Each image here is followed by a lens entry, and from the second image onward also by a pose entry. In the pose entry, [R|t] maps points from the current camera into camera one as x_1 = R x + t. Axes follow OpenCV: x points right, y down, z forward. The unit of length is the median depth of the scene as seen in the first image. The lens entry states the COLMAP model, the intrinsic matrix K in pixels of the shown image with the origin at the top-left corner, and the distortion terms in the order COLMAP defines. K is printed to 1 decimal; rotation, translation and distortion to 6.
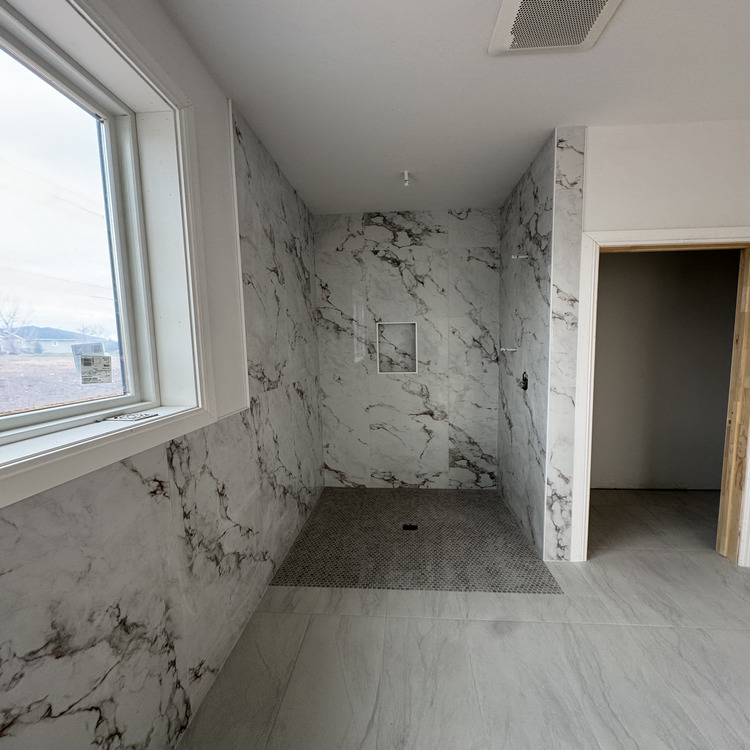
lens RADIAL K [[394.6, 0, 374.1], [0, 394.6, 394.6], [0, 0, 1]] dist [-0.002071, 0.000300]
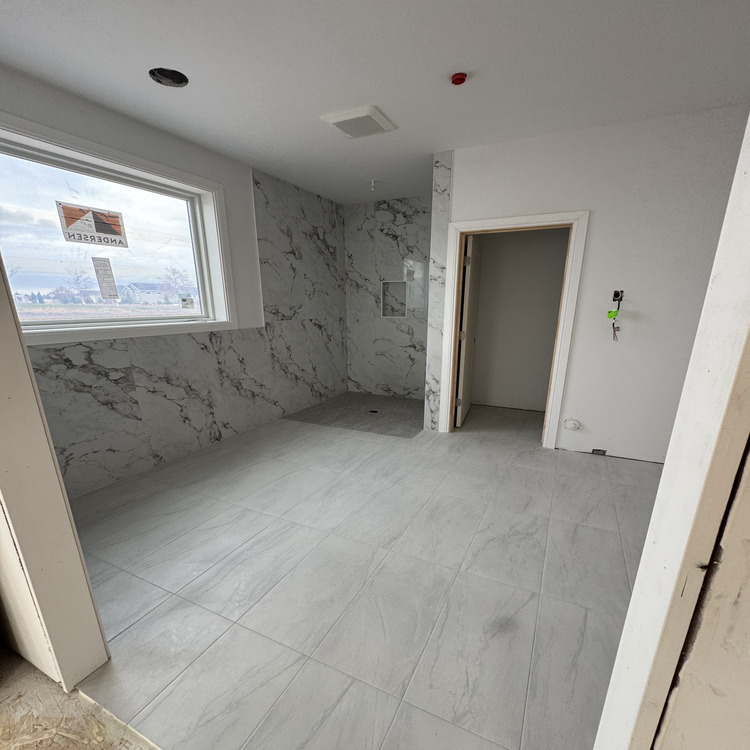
lens RADIAL K [[387.3, 0, 385.4], [0, 387.3, 418.0], [0, 0, 1]] dist [-0.003044, 0.000356]
pose [[0.934721, 0.114697, -0.336364, 0.837033], [-0.055891, 0.982153, 0.179589, 0.084777], [0.350960, -0.149066, 0.924449, -0.592485]]
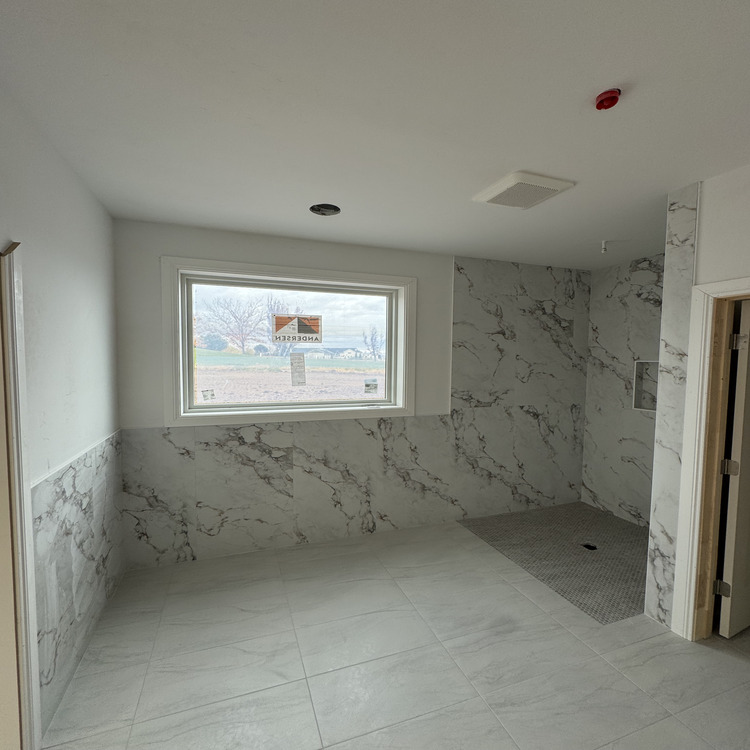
lens RADIAL K [[405.7, 0, 386.0], [0, 405.7, 377.8], [0, 0, 1]] dist [-0.002766, 0.000852]
pose [[0.428643, 0.059232, -0.901530, 1.041793], [-0.124570, 0.992193, 0.005961, -0.090950], [0.894845, 0.109749, 0.432675, -0.083473]]
